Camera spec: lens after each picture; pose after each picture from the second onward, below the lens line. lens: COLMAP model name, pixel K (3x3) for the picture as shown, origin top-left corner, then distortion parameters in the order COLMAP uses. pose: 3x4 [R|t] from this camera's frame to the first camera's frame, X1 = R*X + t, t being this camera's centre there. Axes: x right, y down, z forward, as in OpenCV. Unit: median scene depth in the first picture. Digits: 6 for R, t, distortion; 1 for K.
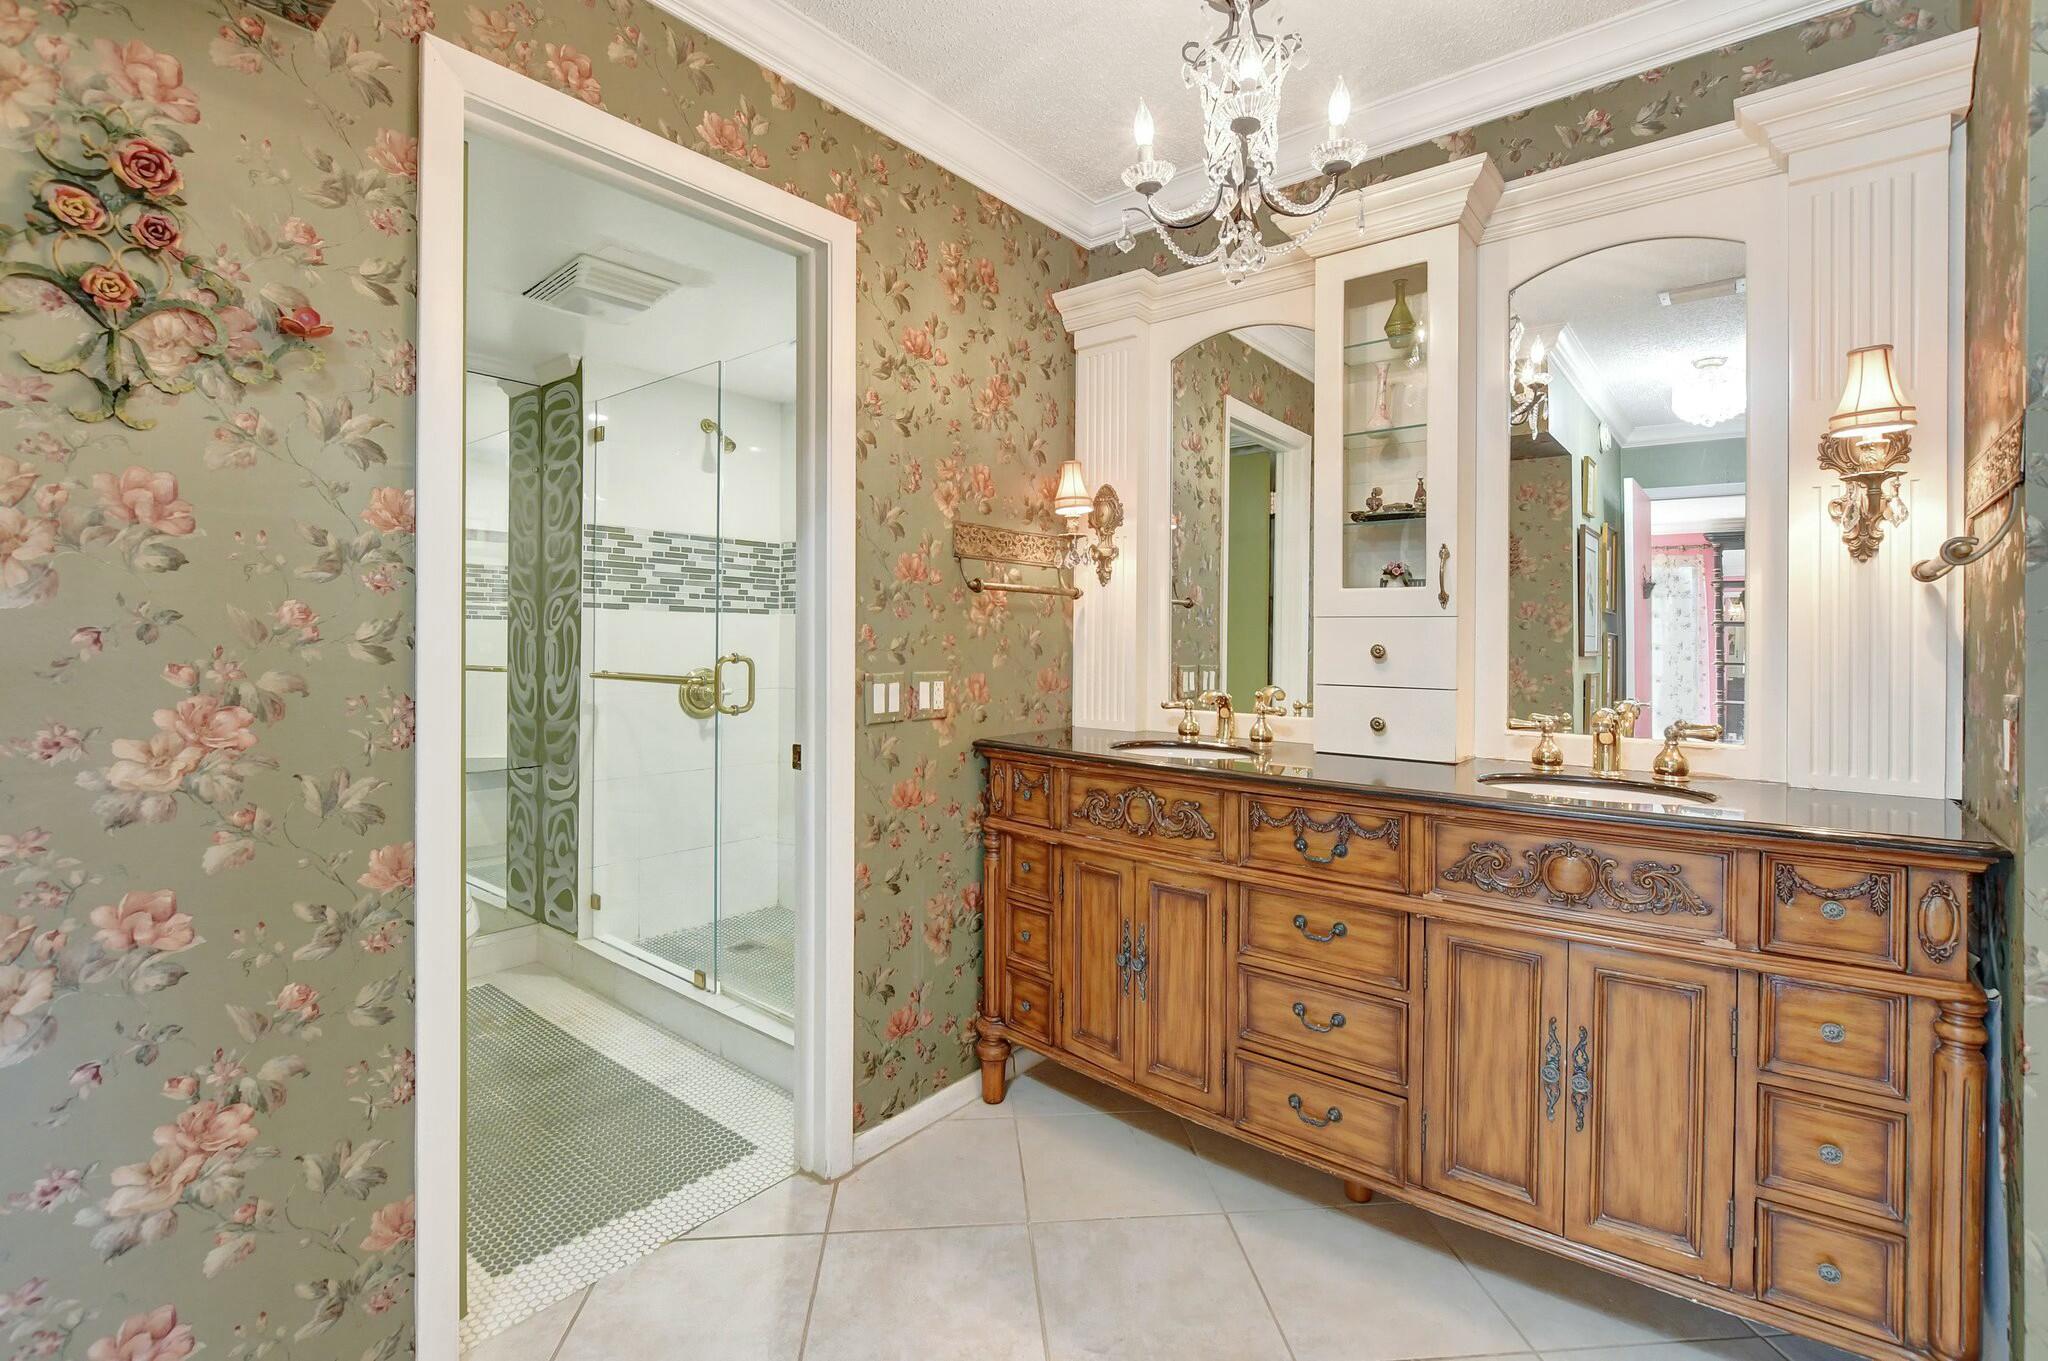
lens RADIAL K [[932.7, 0, 1024.1], [0, 932.7, 665.0], [0, 0, 1]] dist [-0.012283, -0.000429]
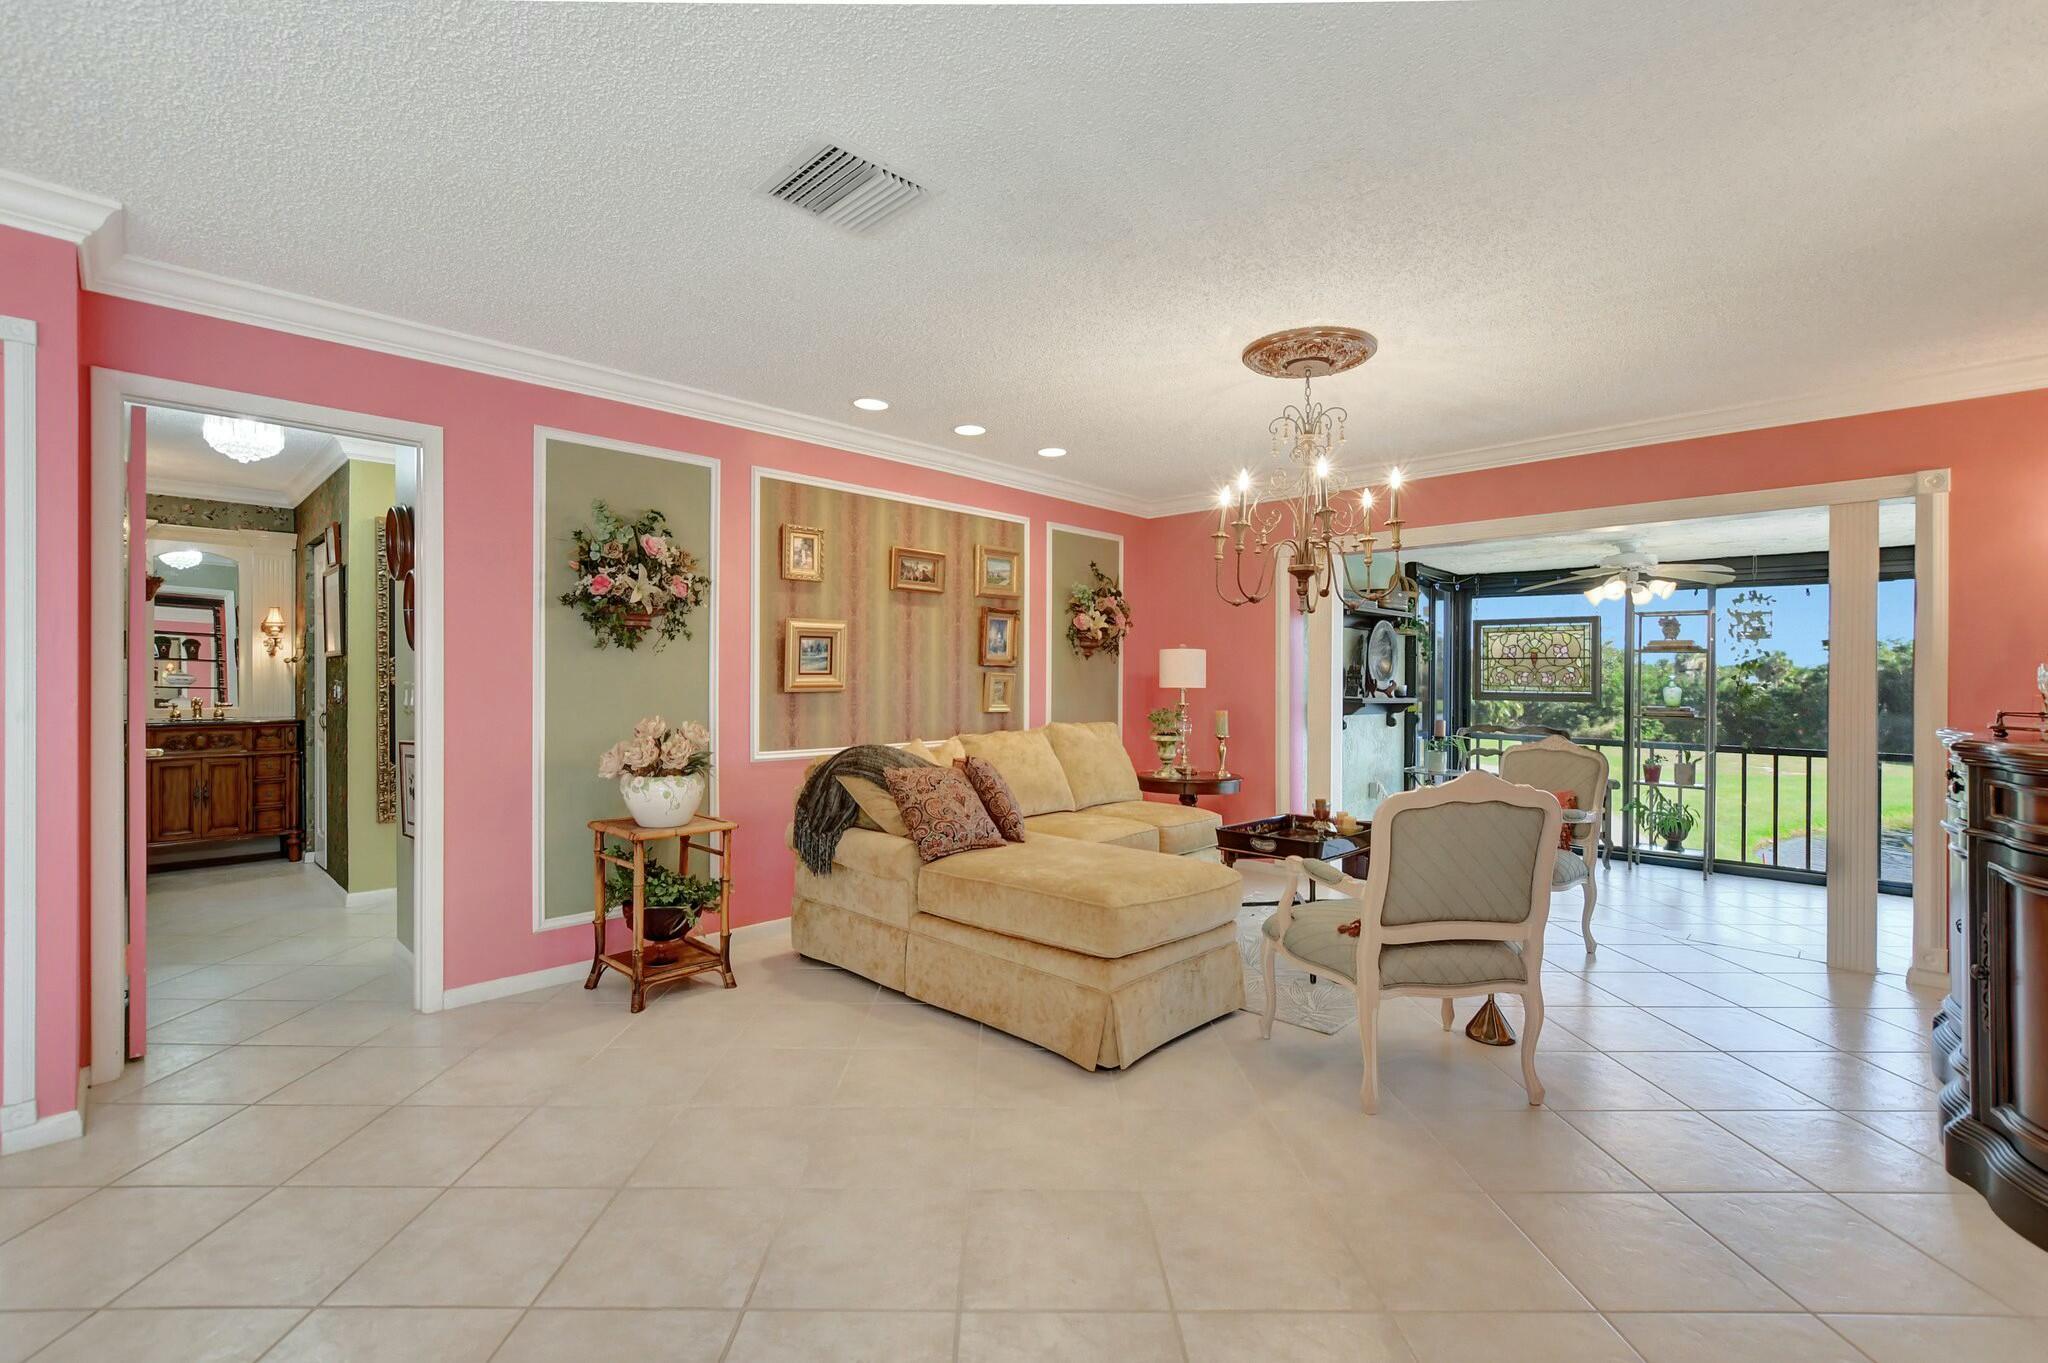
lens RADIAL K [[932.7, 0, 1024.7], [0, 932.7, 674.1], [0, 0, 1]] dist [-0.012283, -0.000429]
pose [[0.113979, -0.004971, 0.993471, -2.872507], [0.003631, 0.999983, 0.004587, -0.051024], [-0.993477, 0.003085, 0.113995, -2.865035]]
